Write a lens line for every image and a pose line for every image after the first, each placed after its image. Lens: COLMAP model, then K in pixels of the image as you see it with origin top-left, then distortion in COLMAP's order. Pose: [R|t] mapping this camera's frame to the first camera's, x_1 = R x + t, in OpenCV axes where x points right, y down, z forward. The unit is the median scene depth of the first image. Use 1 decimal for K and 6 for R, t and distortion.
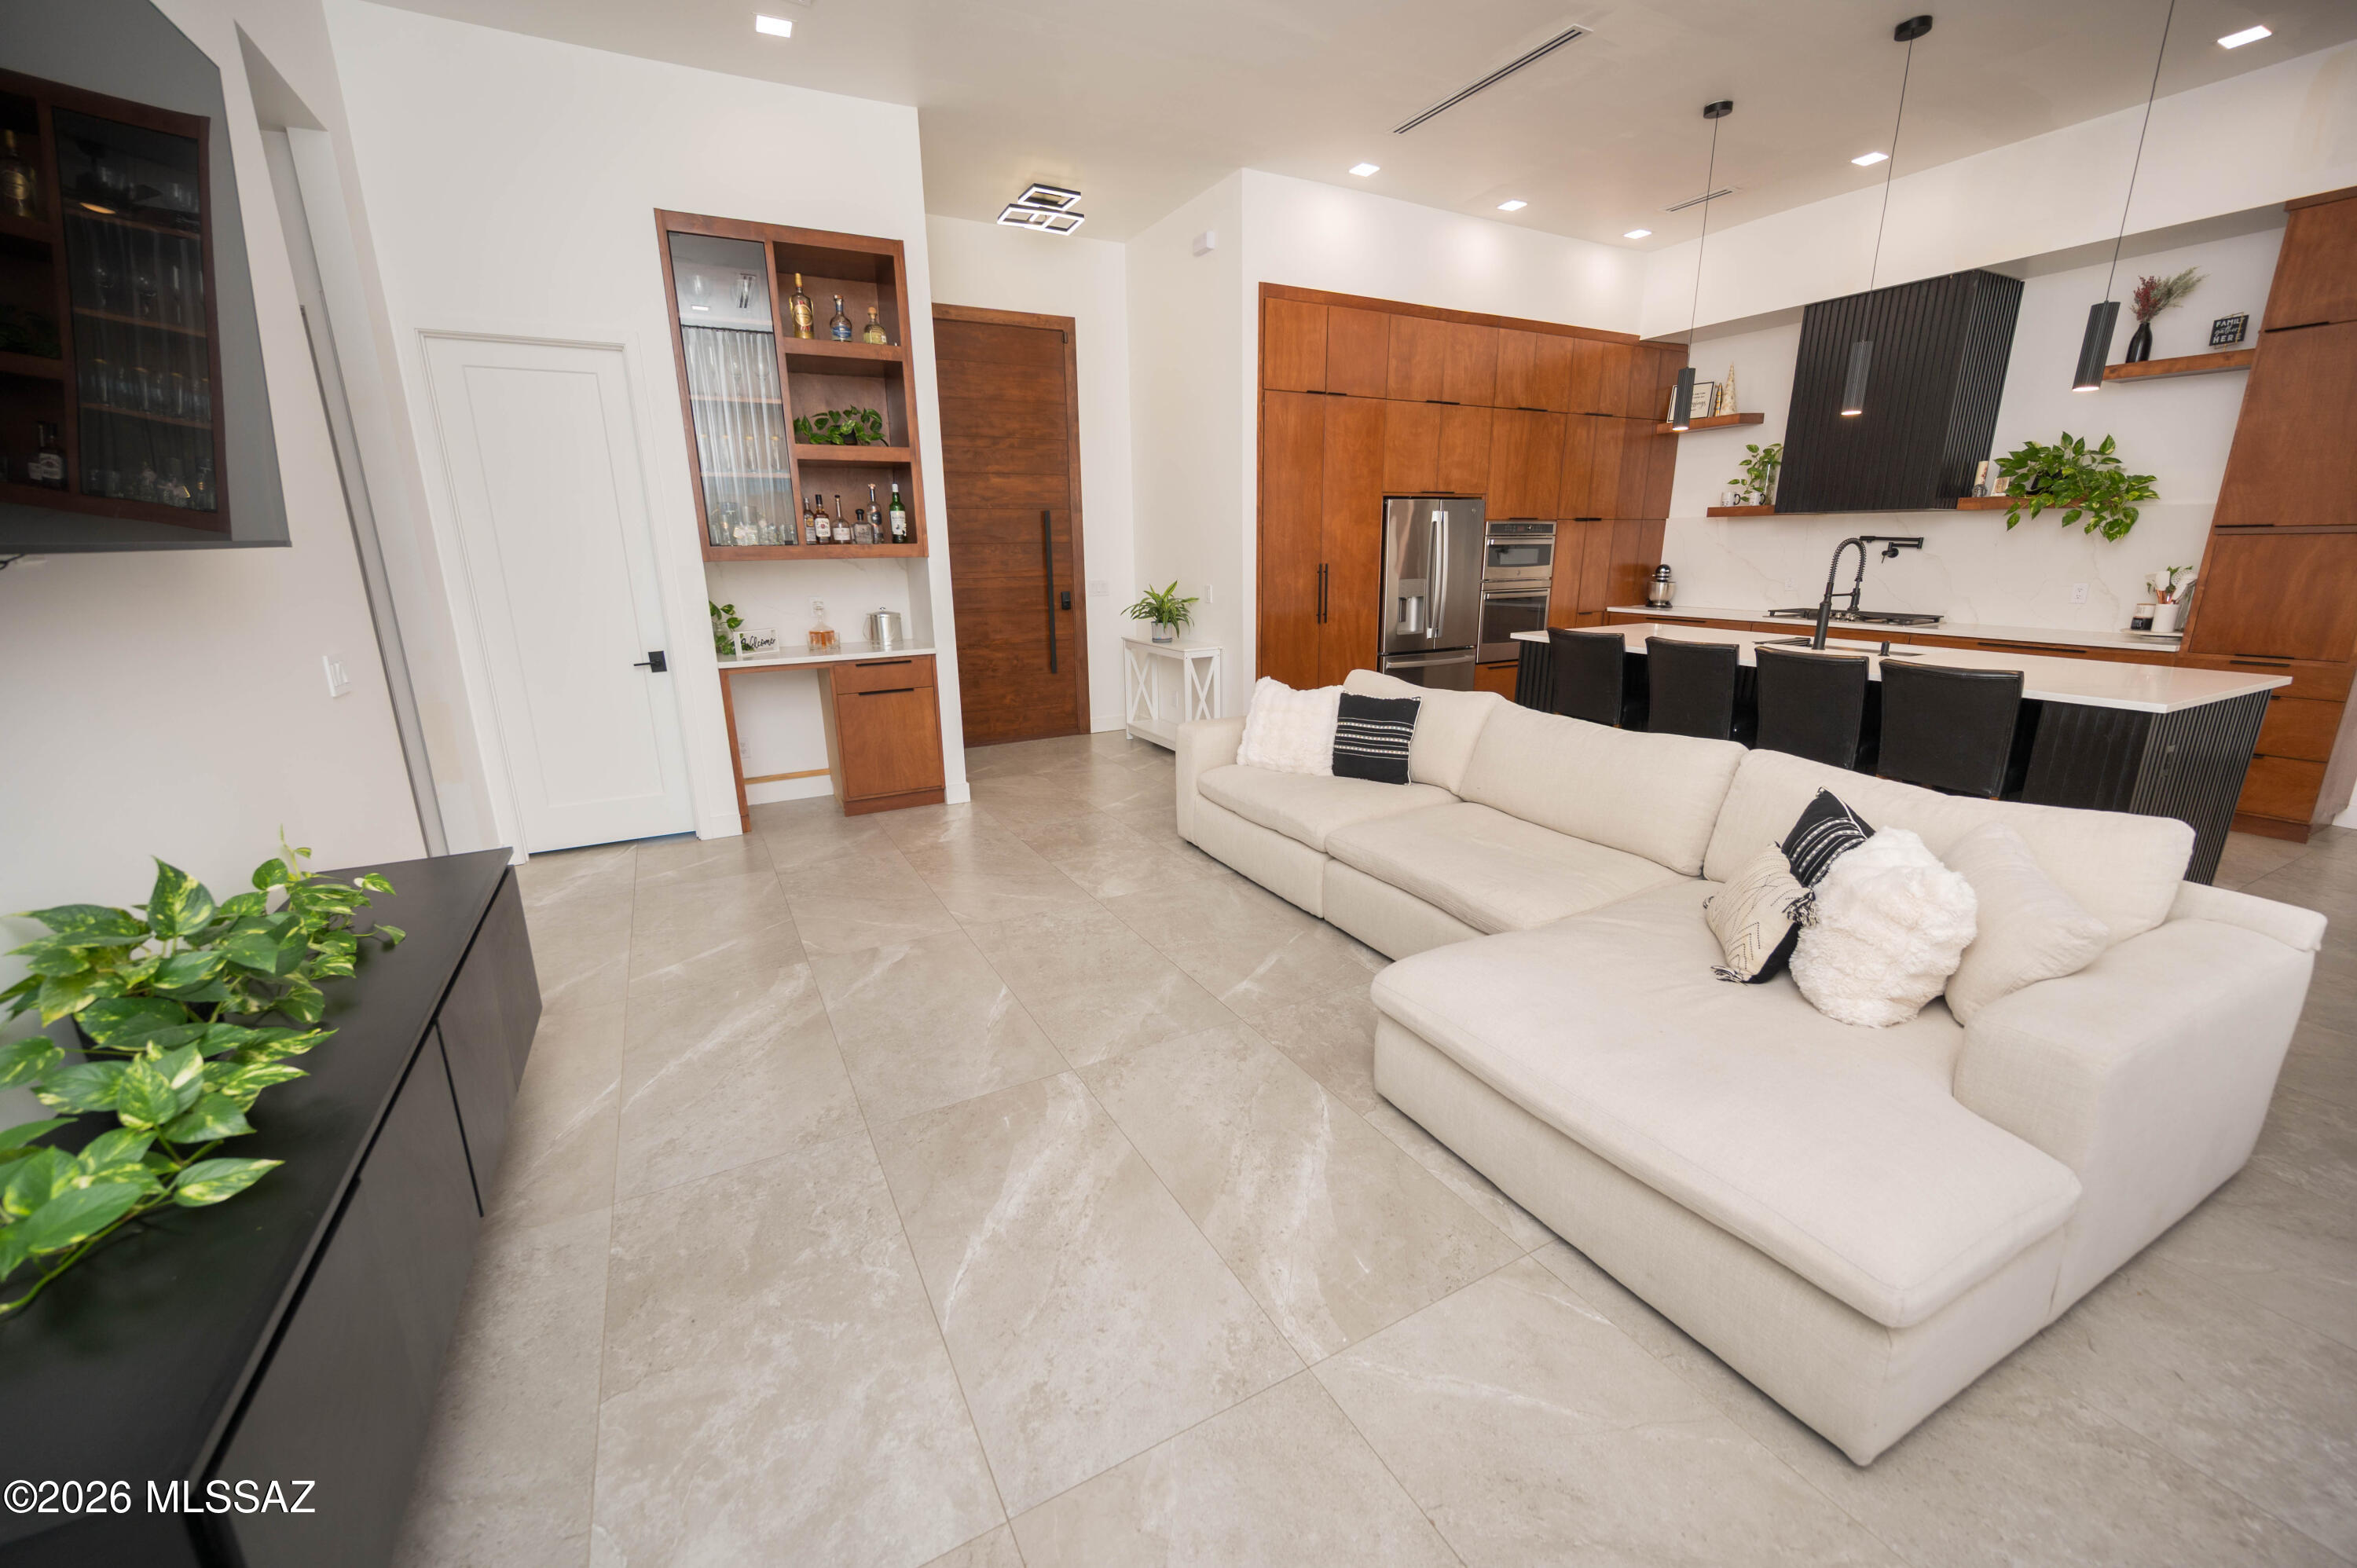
lens RADIAL K [[925.8, 0, 1169.0], [0, 925.8, 796.3], [0, 0, 1]] dist [-0.000486, -0.000365]
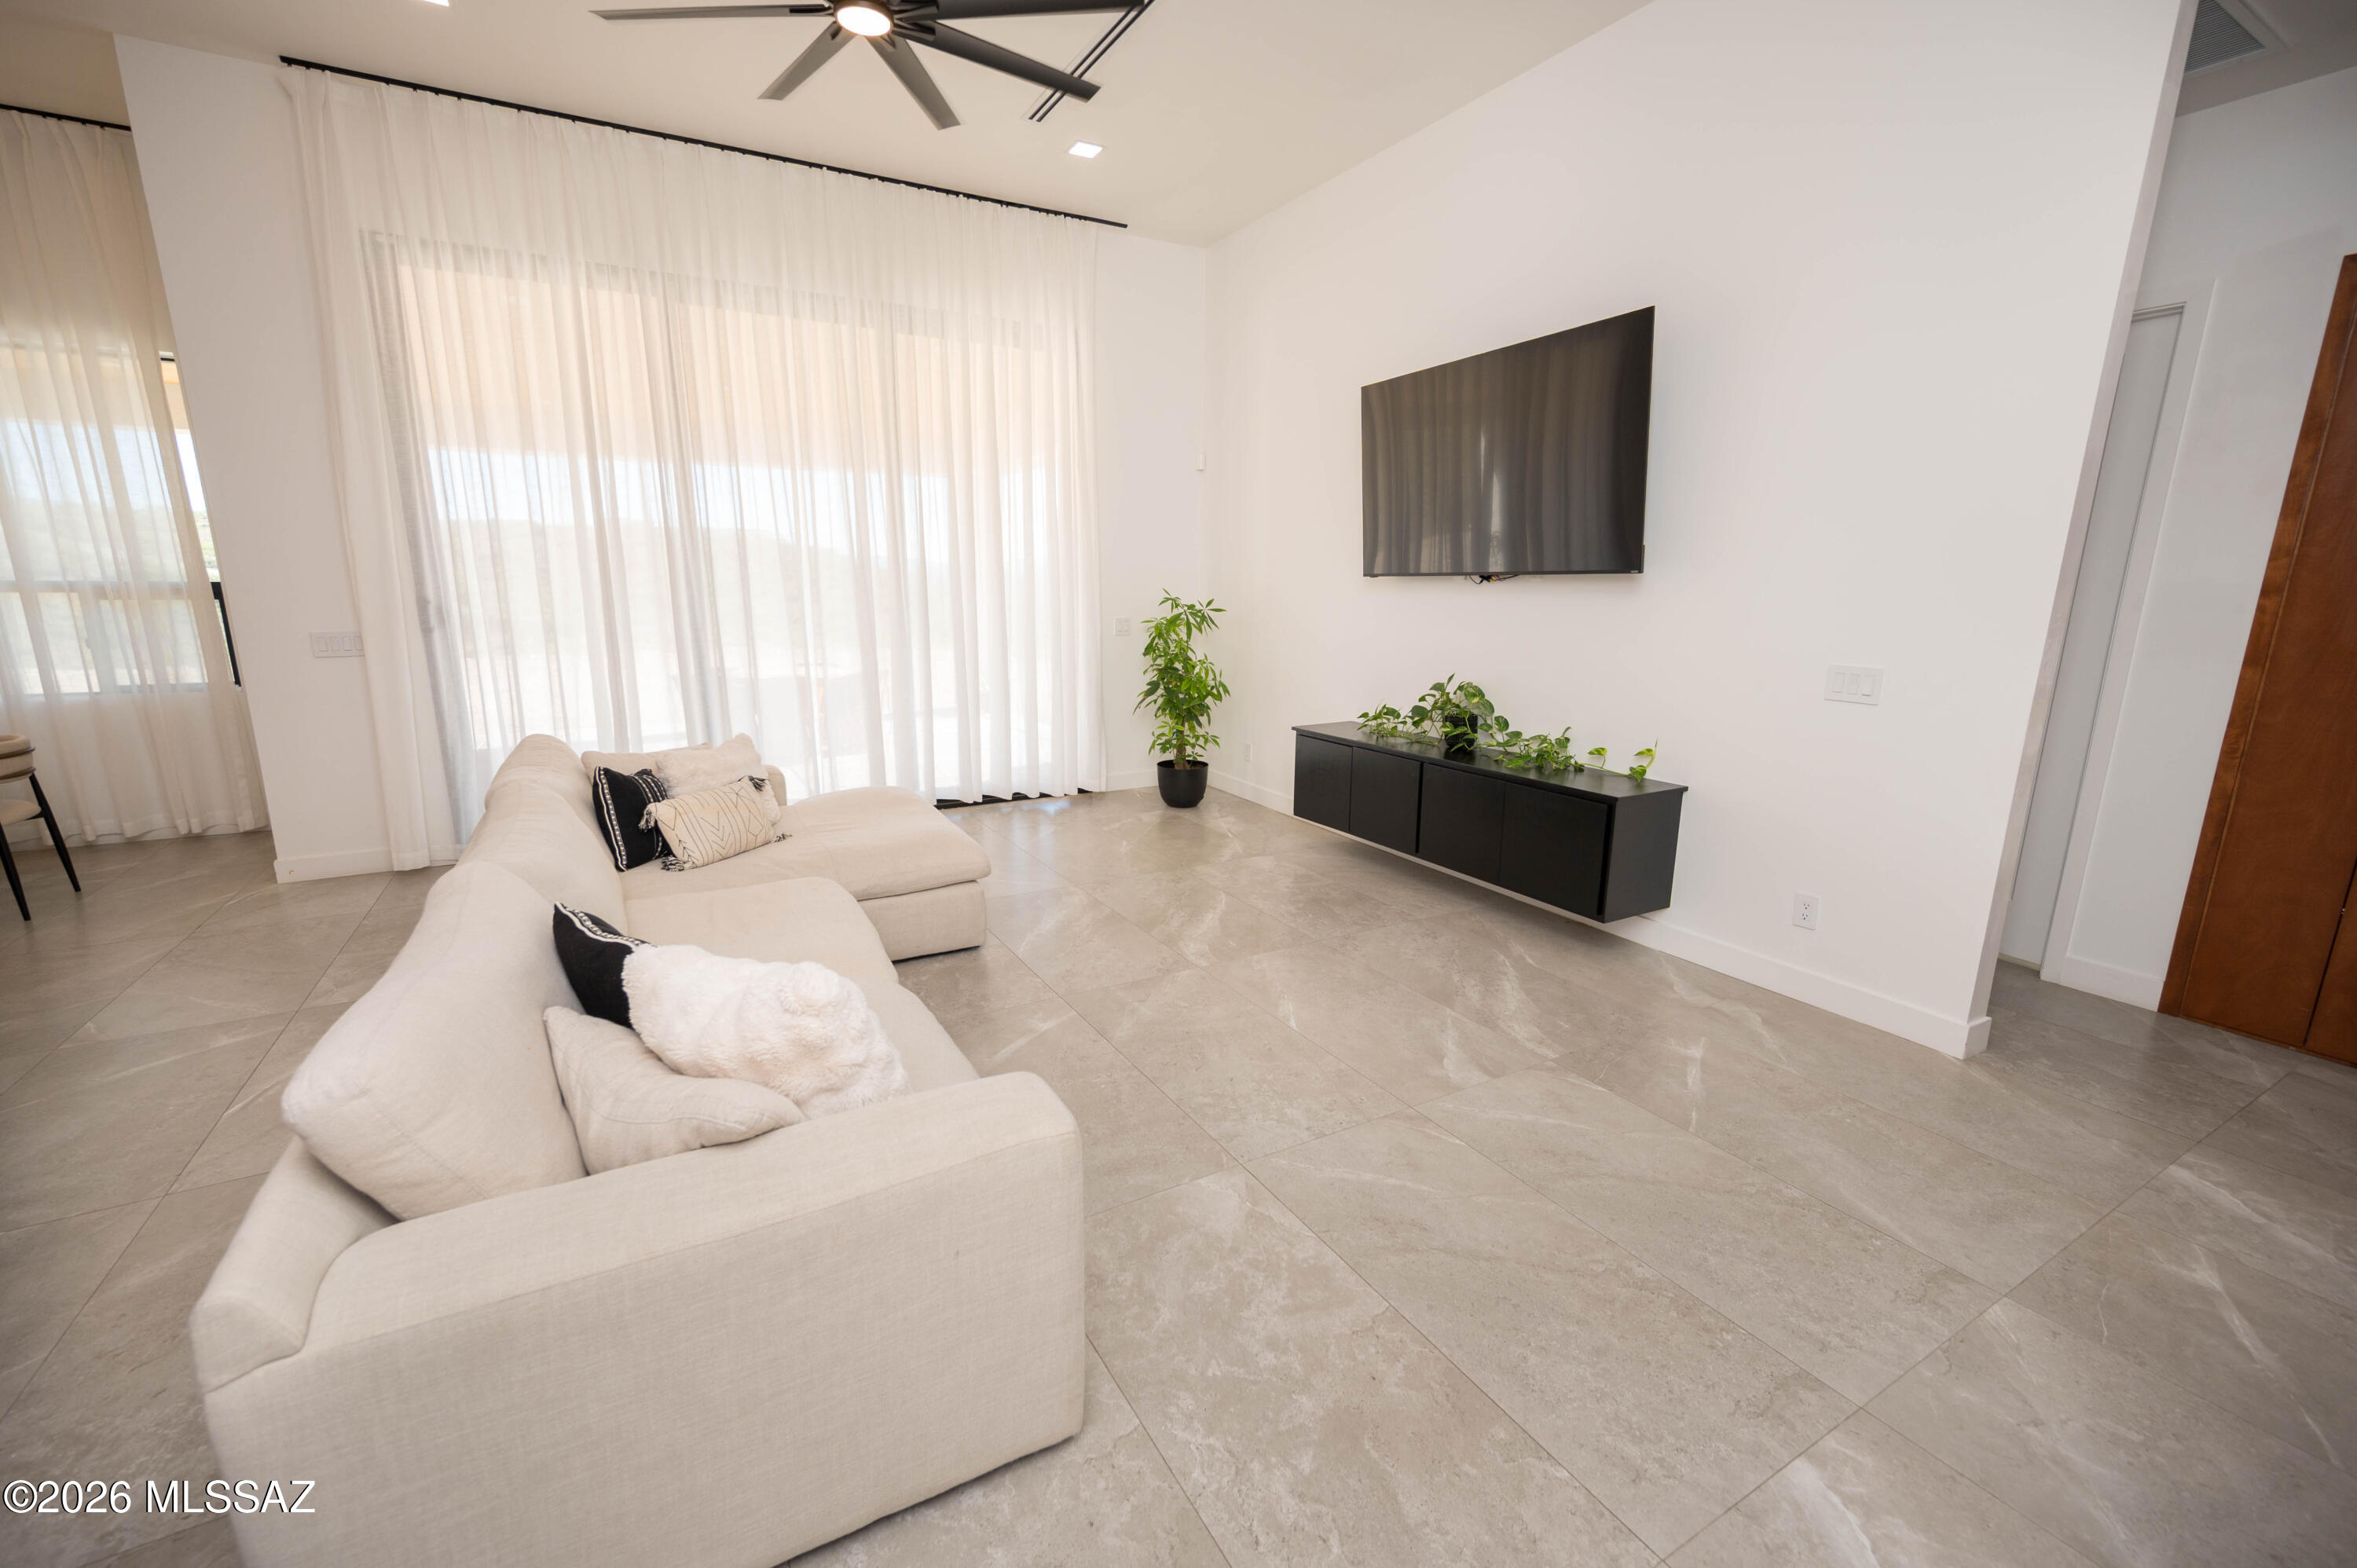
lens RADIAL K [[925.8, 0, 1165.2], [0, 925.8, 798.7], [0, 0, 1]] dist [-0.000486, -0.000365]
pose [[-0.999717, 0.005645, -0.023122, -0.014618], [-0.006141, 0.877399, 0.479721, -0.309765], [0.022995, 0.479727, -0.877116, 1.155889]]
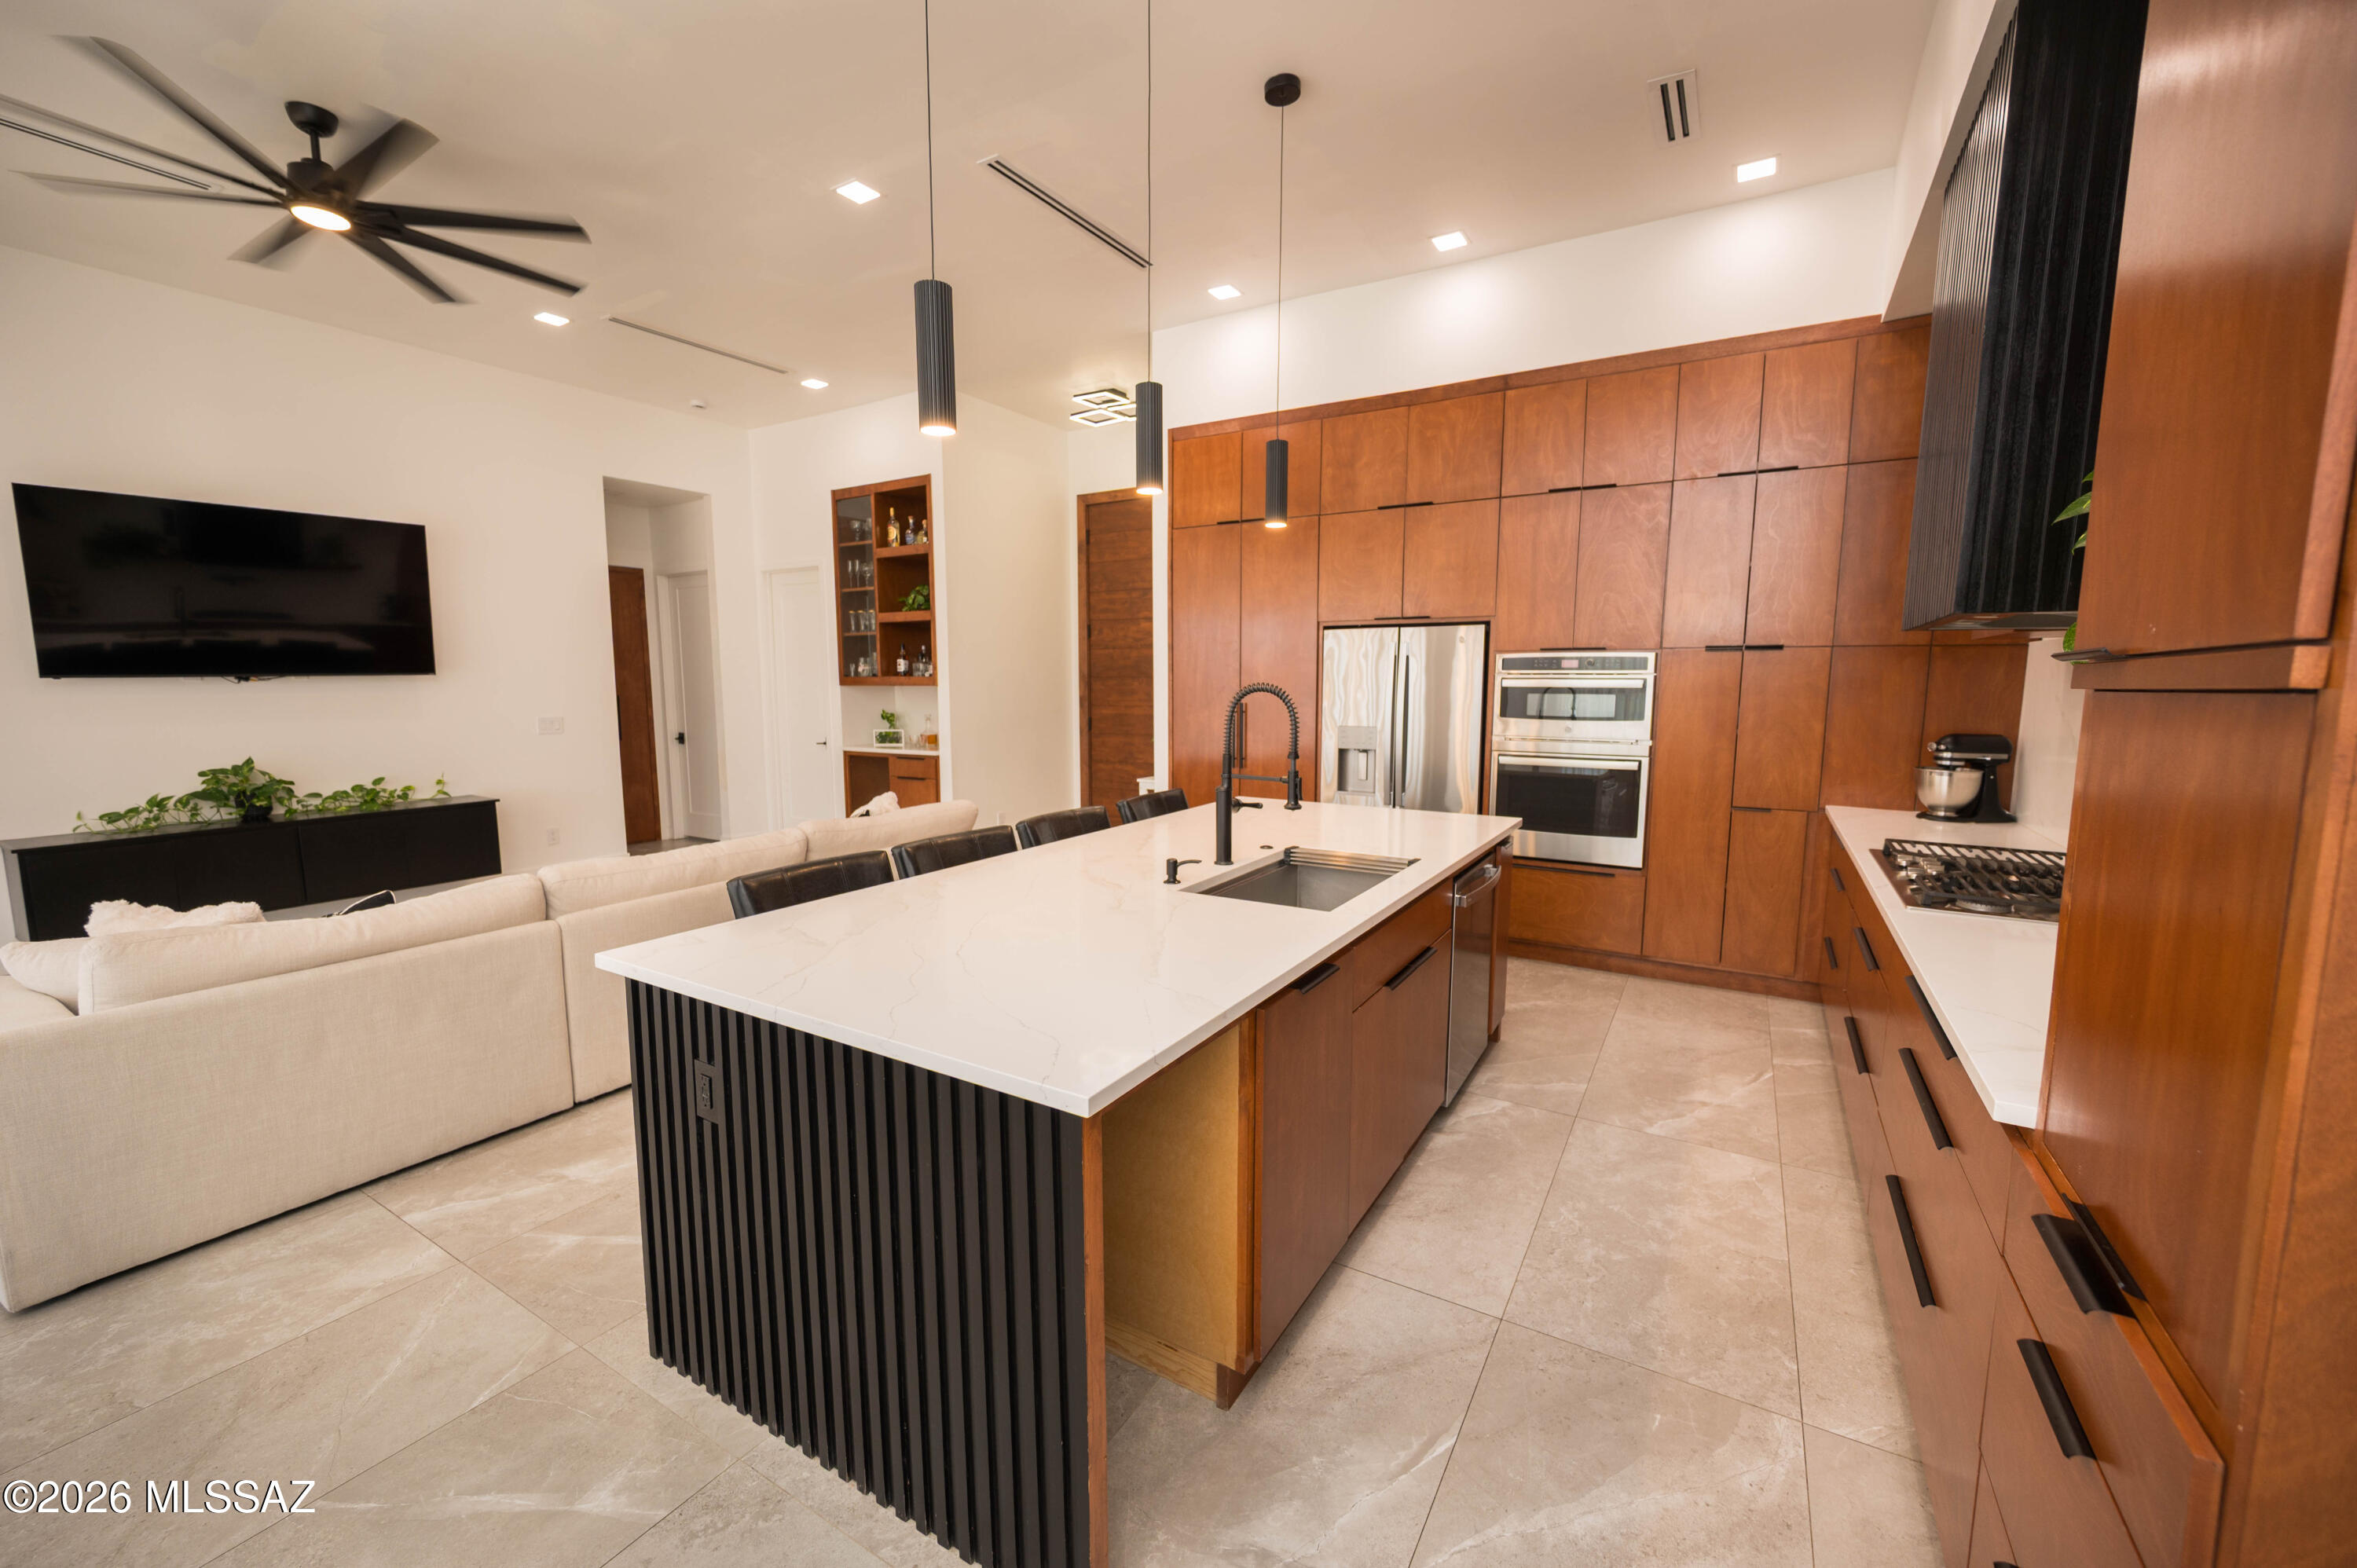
lens RADIAL K [[925.8, 0, 1170.8], [0, 925.8, 785.8], [0, 0, 1]] dist [-0.000486, -0.000365]
pose [[0.505216, 0.110941, -0.855832, 1.169061], [-0.235087, 0.971890, -0.012791, -0.189042], [0.830356, 0.207658, 0.517096, 0.645550]]
